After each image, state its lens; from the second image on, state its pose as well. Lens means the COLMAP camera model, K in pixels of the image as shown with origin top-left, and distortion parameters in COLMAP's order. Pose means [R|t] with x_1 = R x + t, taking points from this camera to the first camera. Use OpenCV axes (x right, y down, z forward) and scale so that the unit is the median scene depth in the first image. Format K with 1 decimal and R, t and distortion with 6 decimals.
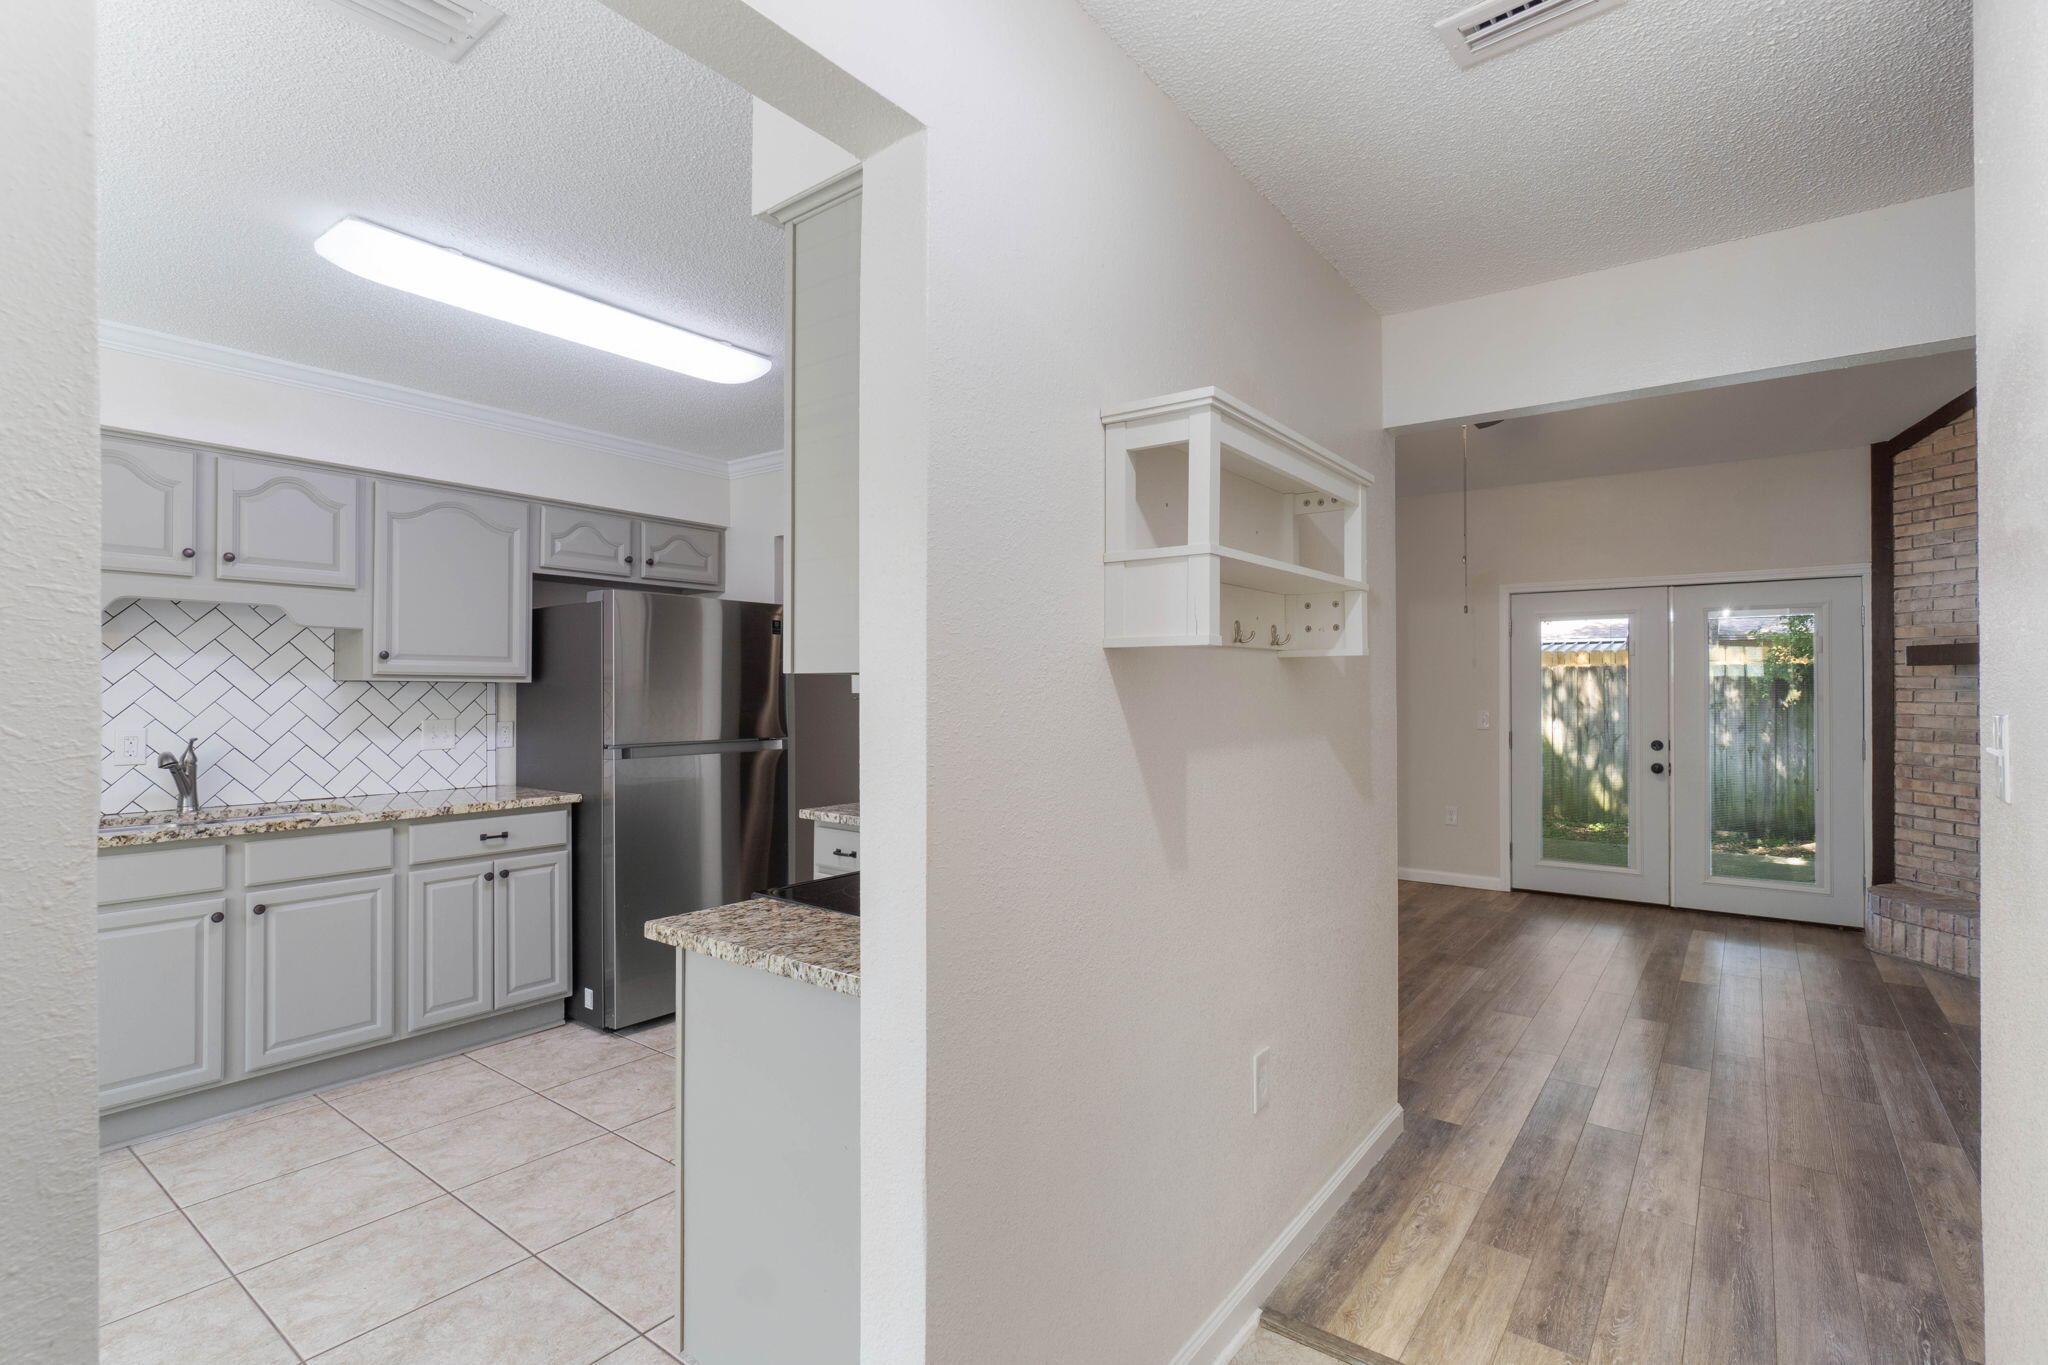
lens RADIAL K [[954.5, 0, 1028.1], [0, 954.5, 685.3], [0, 0, 1]] dist [-0.004051, -0.000917]
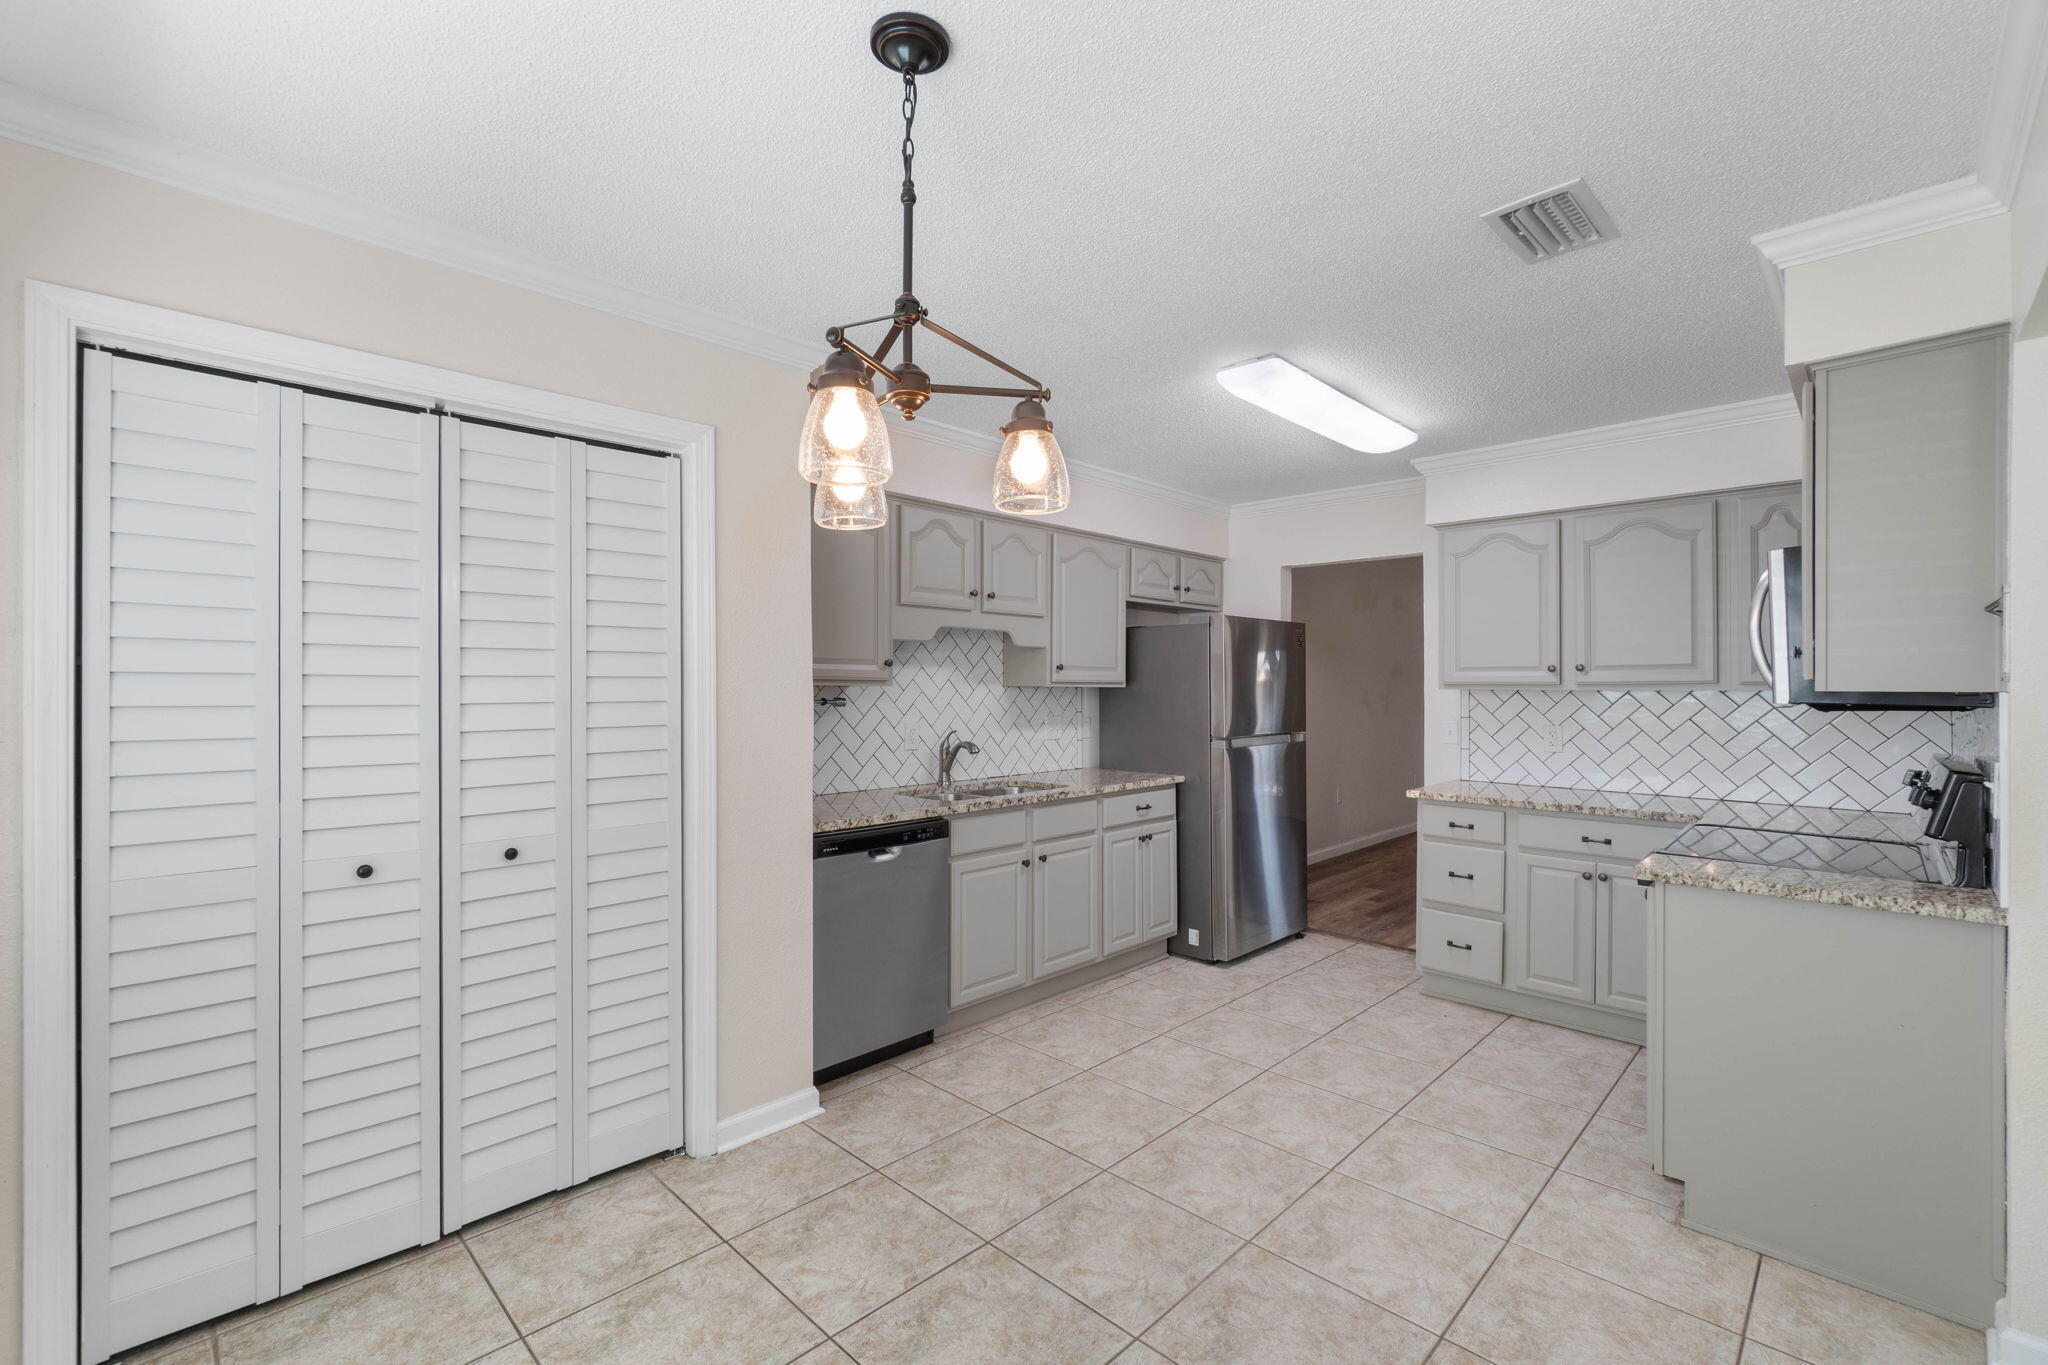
lens RADIAL K [[883.8, 0, 1026.6], [0, 883.8, 686.1], [0, 0, 1]] dist [-0.002327, 0.000943]
pose [[0.992278, 0.001215, -0.124030, -0.572159], [-0.000340, 0.999975, 0.007074, -0.014229], [0.124036, -0.006977, 0.992253, -0.203409]]
